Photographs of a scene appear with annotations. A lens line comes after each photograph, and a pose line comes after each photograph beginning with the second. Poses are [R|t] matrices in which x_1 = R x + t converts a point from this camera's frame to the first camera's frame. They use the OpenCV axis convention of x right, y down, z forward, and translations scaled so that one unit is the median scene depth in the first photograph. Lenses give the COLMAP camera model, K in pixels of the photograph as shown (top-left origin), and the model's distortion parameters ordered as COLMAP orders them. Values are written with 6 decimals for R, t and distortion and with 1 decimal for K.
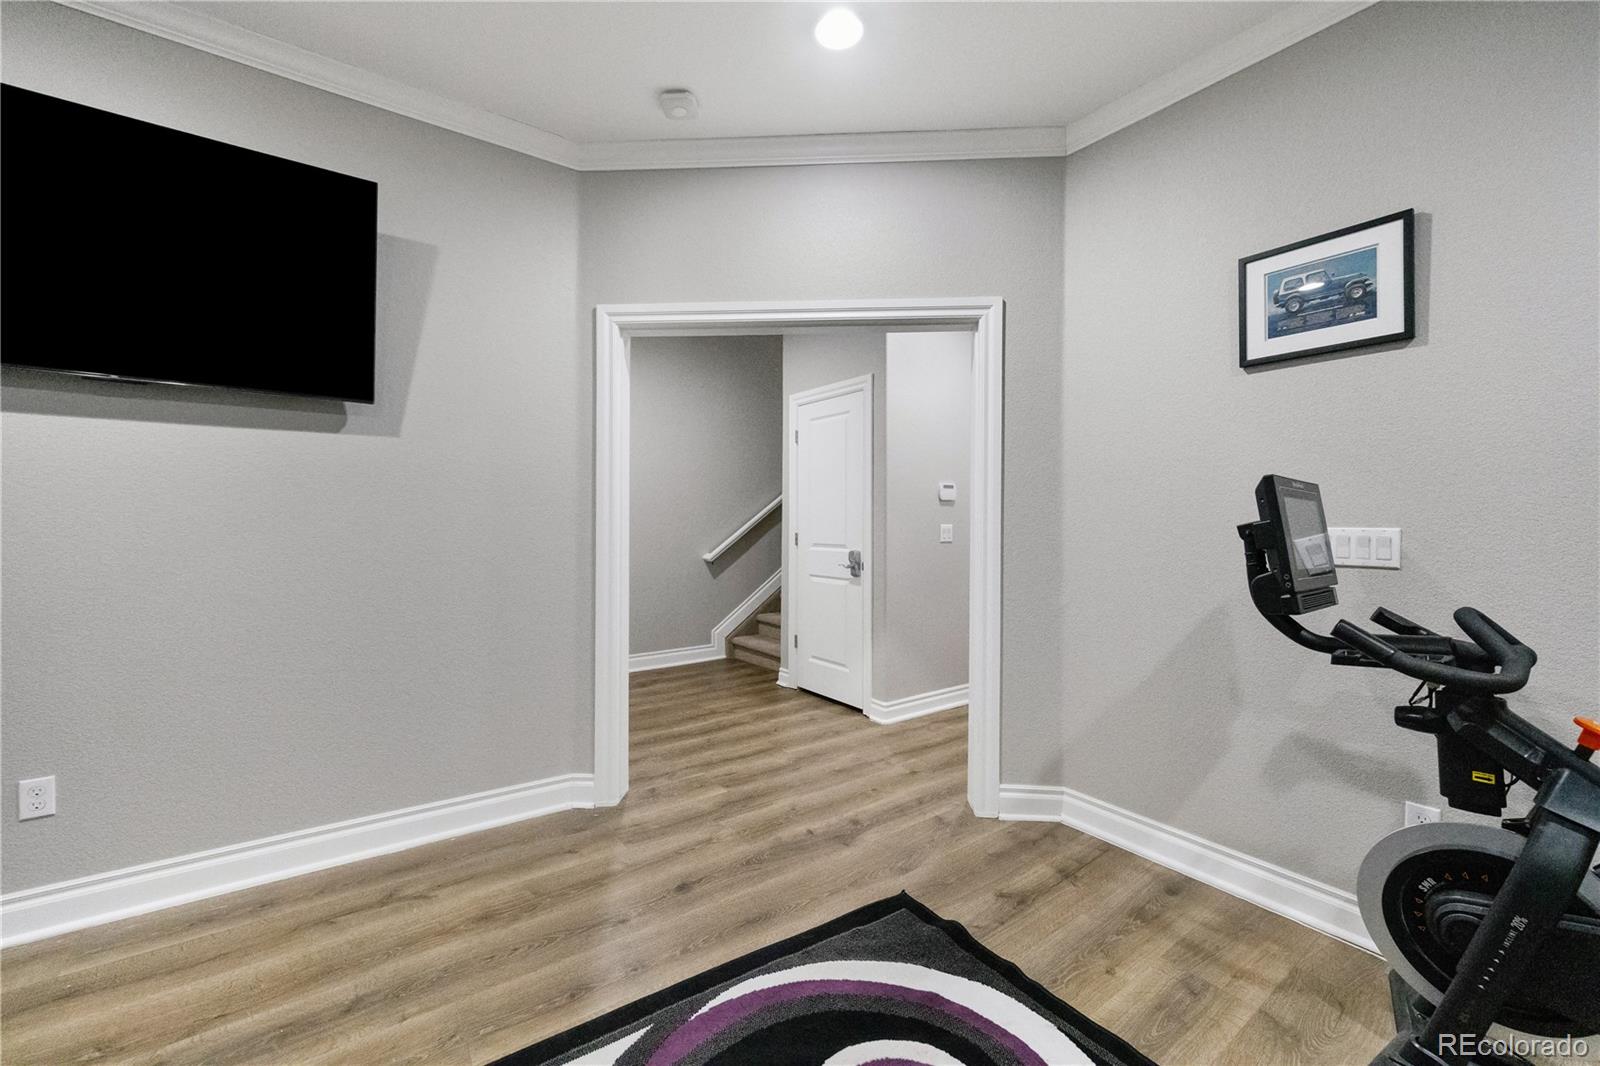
lens RADIAL K [[646.8, 0, 795.0], [0, 646.8, 527.8], [0, 0, 1]] dist [-0.001190, -0.000148]
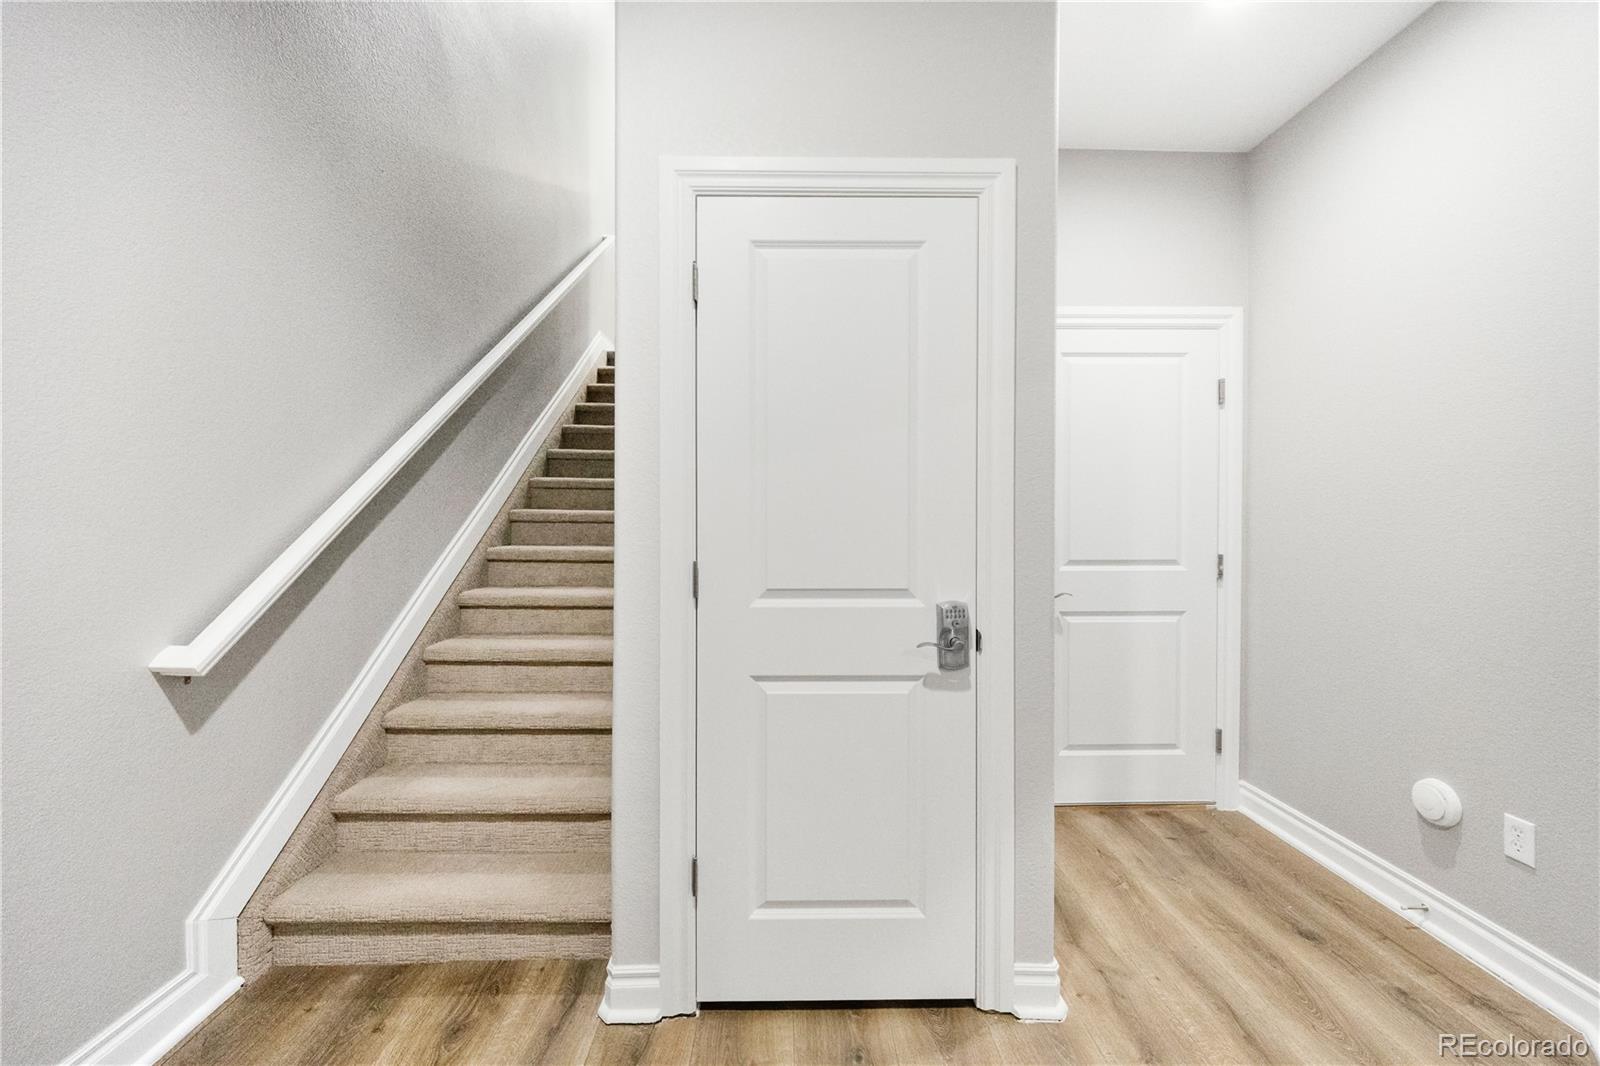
lens RADIAL K [[646.8, 0, 799.7], [0, 646.8, 519.2], [0, 0, 1]] dist [-0.001190, -0.000148]
pose [[0.573000, -0.008484, 0.819512, -0.277896], [0.011352, 0.999933, 0.002415, -0.016959], [-0.819477, 0.007919, 0.573057, 0.846066]]
